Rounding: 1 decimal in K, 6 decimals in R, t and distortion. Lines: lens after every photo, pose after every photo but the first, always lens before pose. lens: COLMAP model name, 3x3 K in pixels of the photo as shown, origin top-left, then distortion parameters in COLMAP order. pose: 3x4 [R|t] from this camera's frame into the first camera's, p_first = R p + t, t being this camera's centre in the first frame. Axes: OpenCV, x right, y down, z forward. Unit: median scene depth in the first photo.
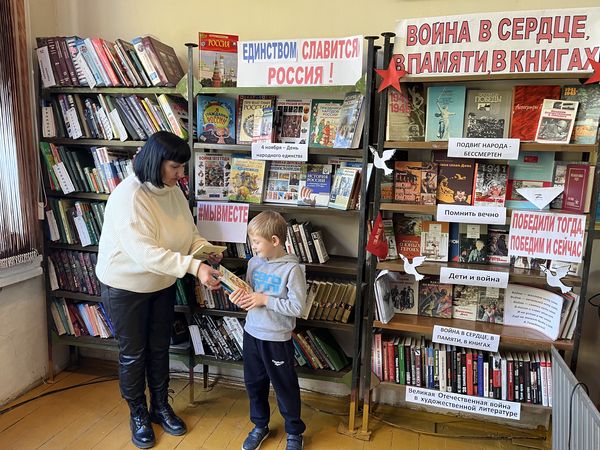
lens RADIAL K [[450.3, 0, 304.3], [0, 450.3, 227.2], [0, 0, 1]] dist [0.076150, -0.114927]
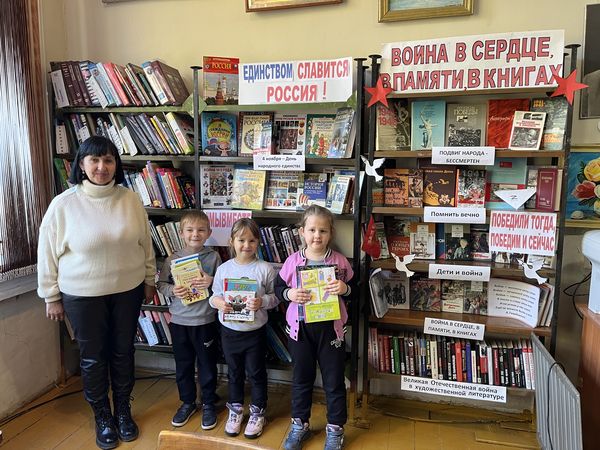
lens RADIAL K [[453.5, 0, 301.4], [0, 453.5, 220.2], [0, 0, 1]] dist [0.074151, -0.111996]
pose [[0.999431, -0.024225, 0.023470, -0.030385], [0.025056, 0.999045, -0.035794, 0.013652], [-0.022581, 0.036362, 0.999084, -0.098057]]
